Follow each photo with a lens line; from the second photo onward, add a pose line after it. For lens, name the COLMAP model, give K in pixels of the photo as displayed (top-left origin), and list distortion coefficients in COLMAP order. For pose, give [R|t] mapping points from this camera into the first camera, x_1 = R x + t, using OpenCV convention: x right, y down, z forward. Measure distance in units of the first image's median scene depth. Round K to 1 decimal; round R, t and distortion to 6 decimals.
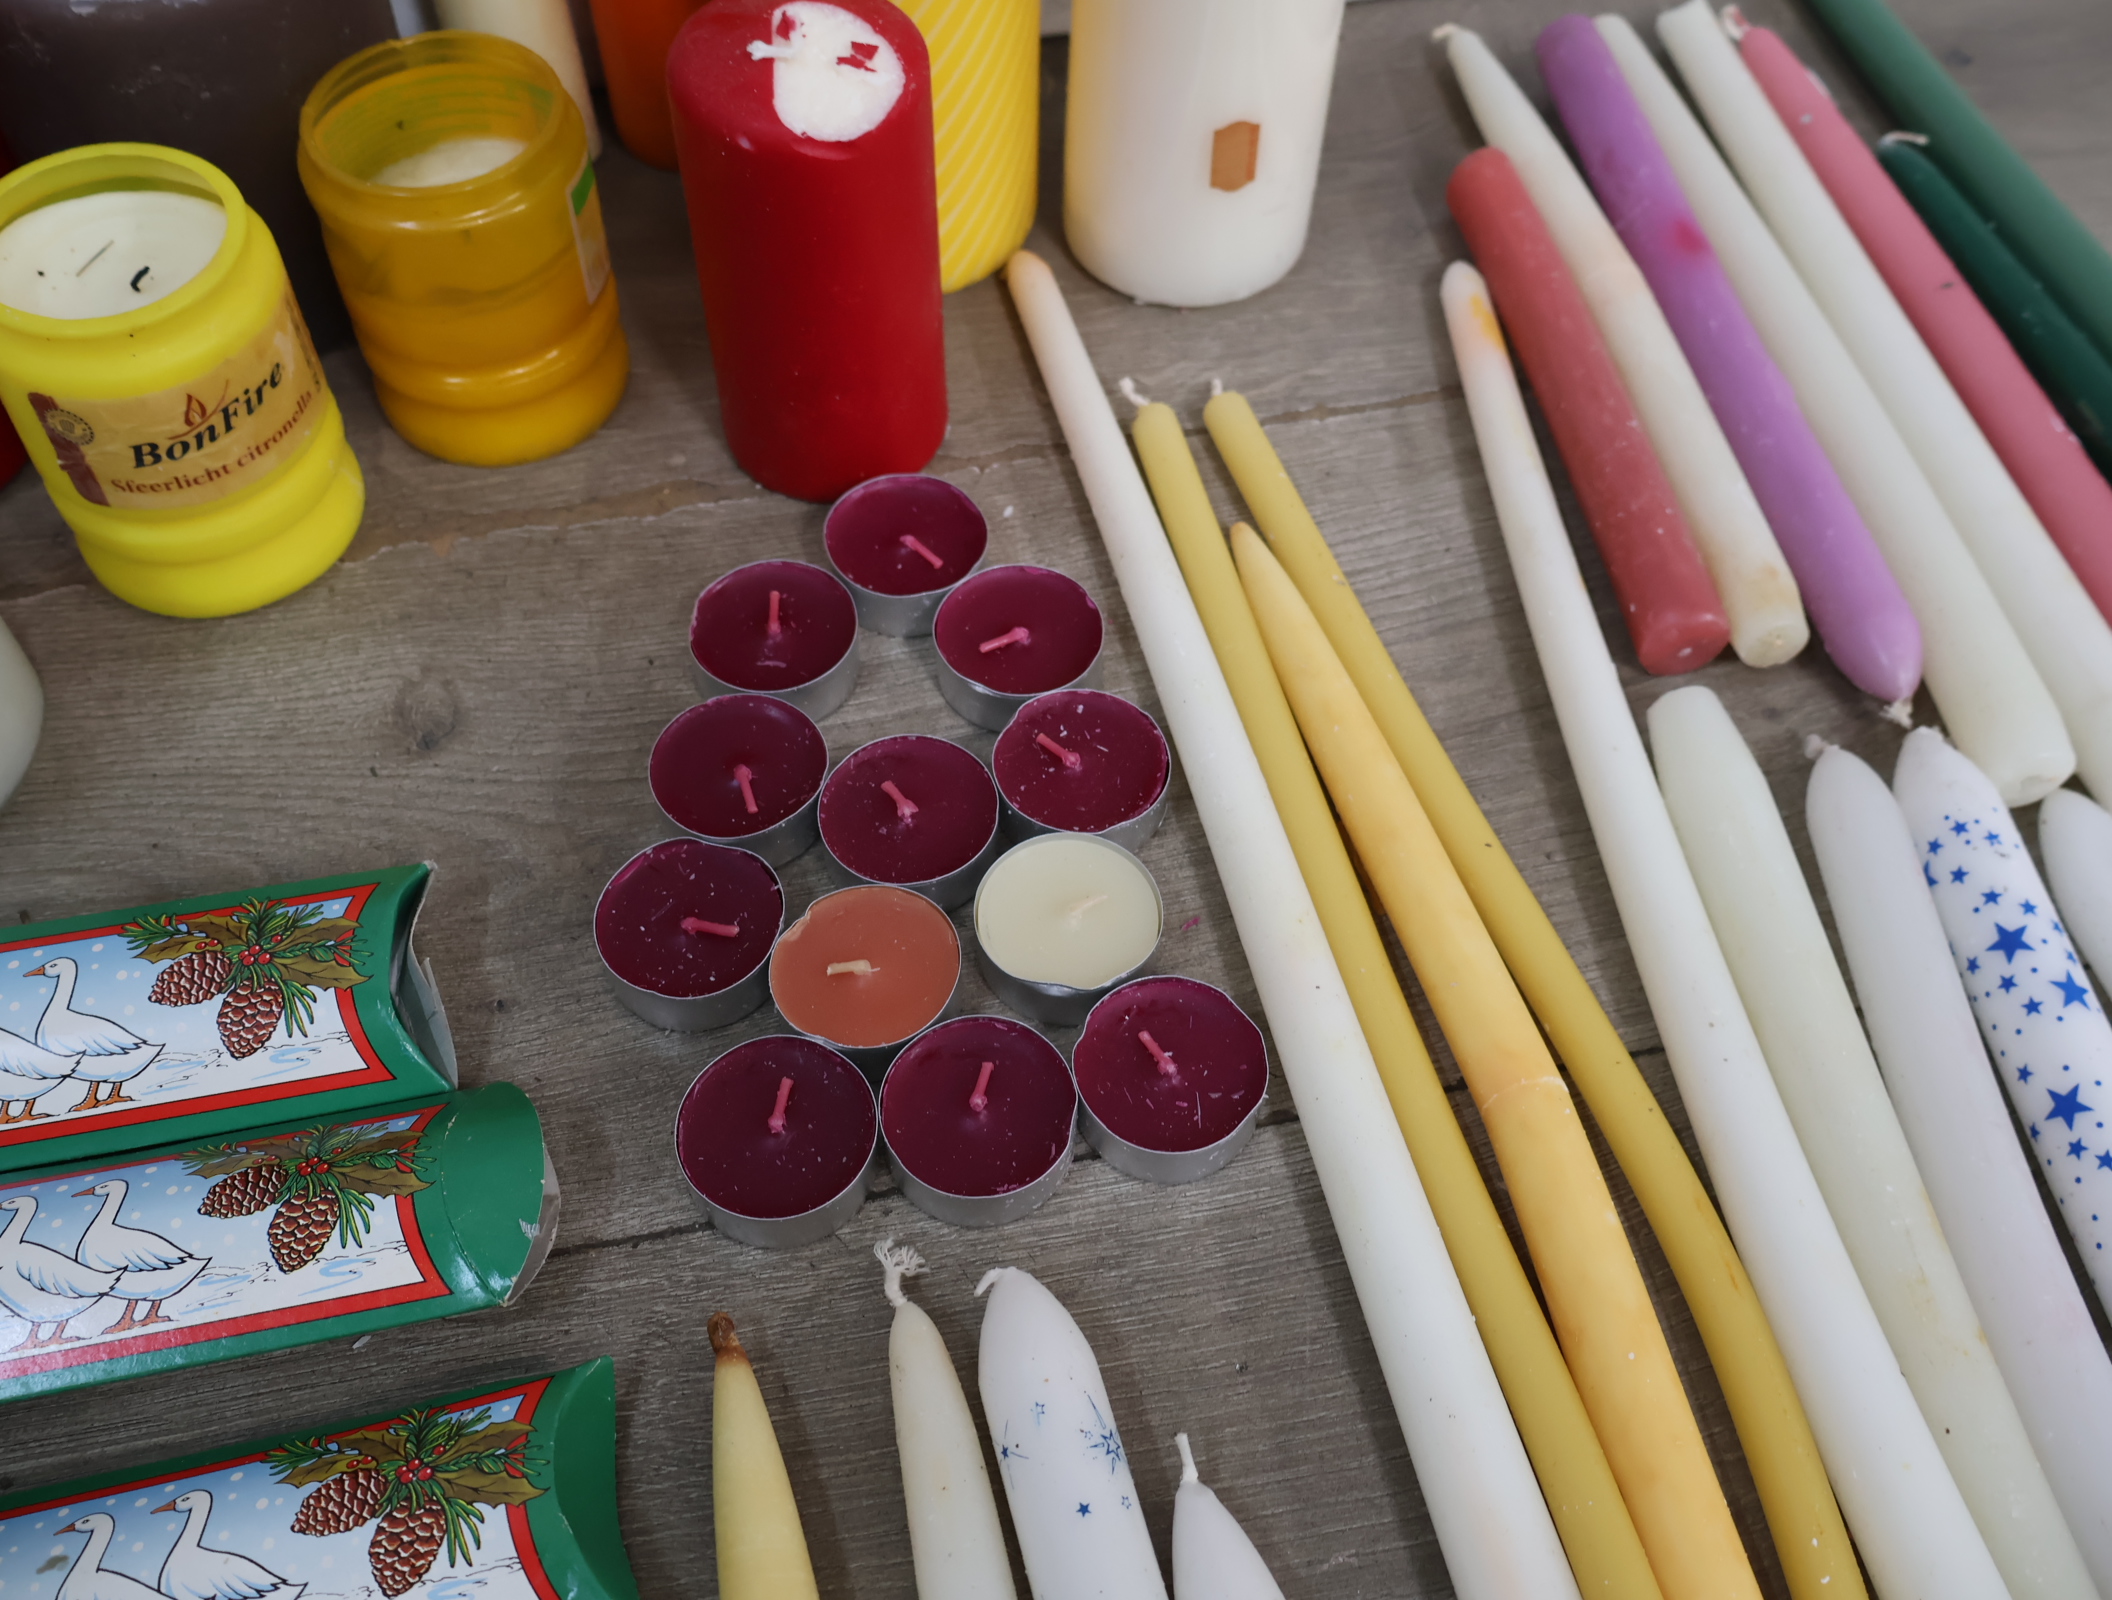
lens RADIAL K [[2022.2, 0, 1047.4], [0, 2022.2, 800.2], [0, 0, 1]] dist [0.001093, 0.000000]
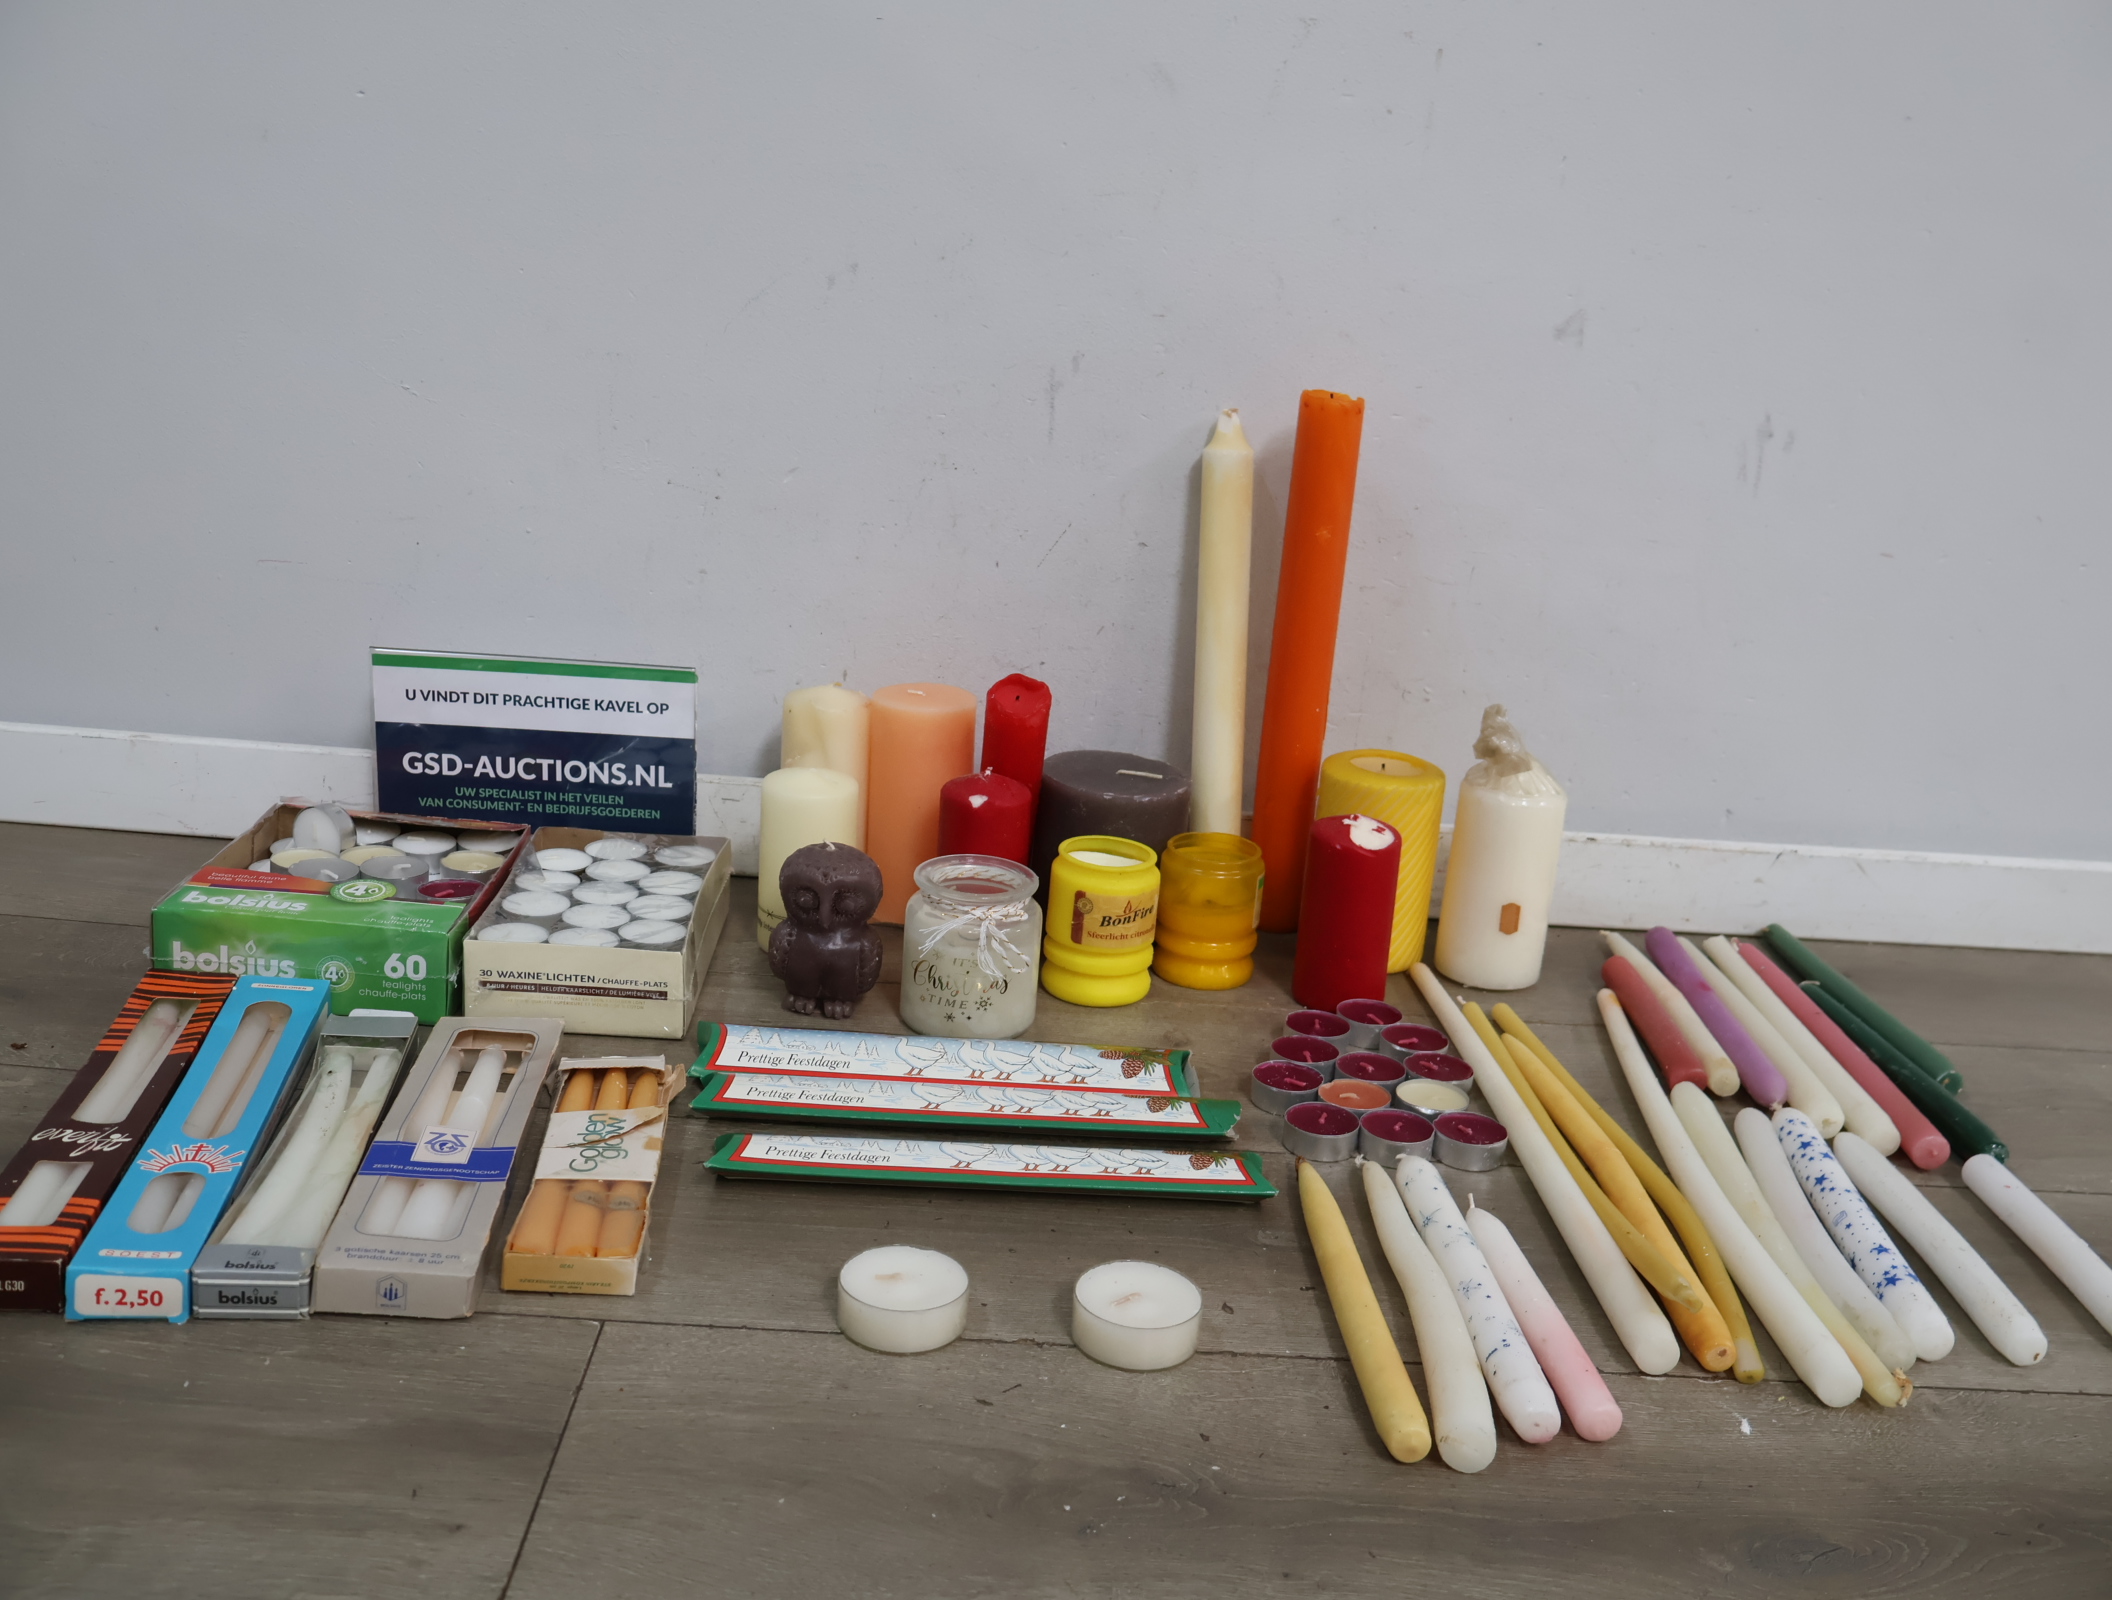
lens RADIAL K [[2022.2, 0, 1054.8], [0, 2022.2, 799.3], [0, 0, 1]] dist [0.001093, 0.000000]
pose [[0.981429, 0.104102, -0.161123, -0.081767], [-0.181699, 0.773811, -0.606796, 1.338944], [0.061510, 0.624803, 0.778356, -1.215992]]
